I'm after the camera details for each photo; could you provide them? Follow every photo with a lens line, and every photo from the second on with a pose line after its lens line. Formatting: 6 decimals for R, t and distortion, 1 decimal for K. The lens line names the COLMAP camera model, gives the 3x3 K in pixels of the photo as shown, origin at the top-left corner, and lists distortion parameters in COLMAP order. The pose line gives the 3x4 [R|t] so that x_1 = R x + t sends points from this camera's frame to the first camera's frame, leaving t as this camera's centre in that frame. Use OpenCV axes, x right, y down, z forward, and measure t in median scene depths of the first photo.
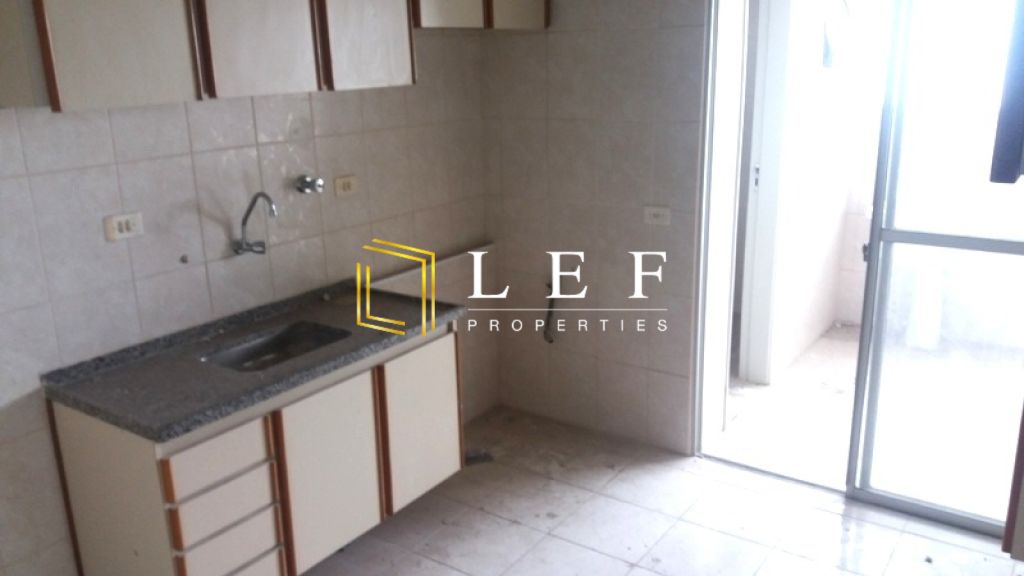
lens RADIAL K [[832.2, 0, 509.8], [0, 832.2, 288.1], [0, 0, 1]] dist [0.064857, -0.056413]
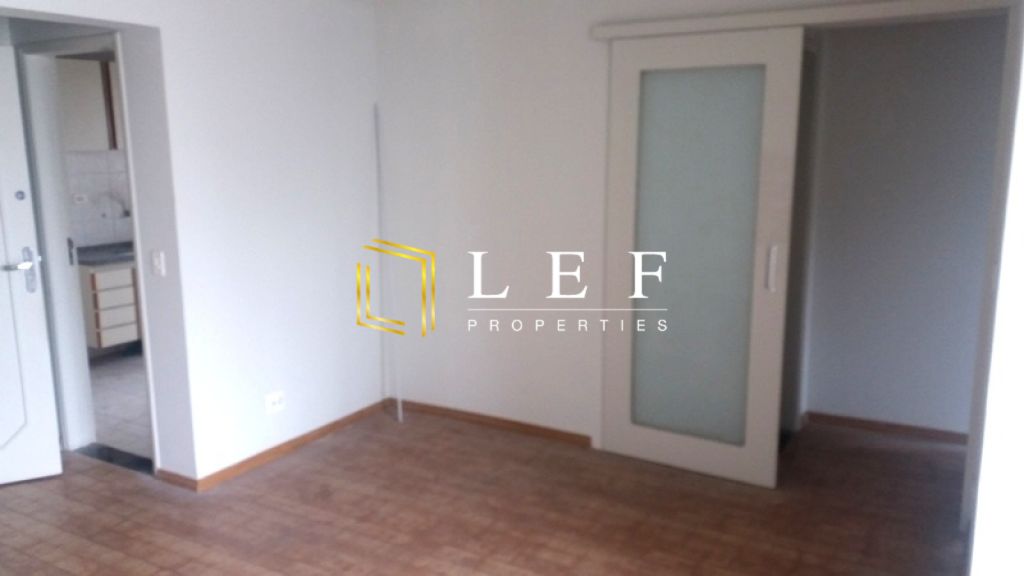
lens RADIAL K [[832.2, 0, 515.1], [0, 832.2, 286.6], [0, 0, 1]] dist [0.064857, -0.056413]
pose [[0.997750, -0.006735, 0.066698, 0.706738], [0.012684, 0.995935, -0.089177, 0.447791], [-0.065826, 0.089822, 0.993780, -1.651001]]
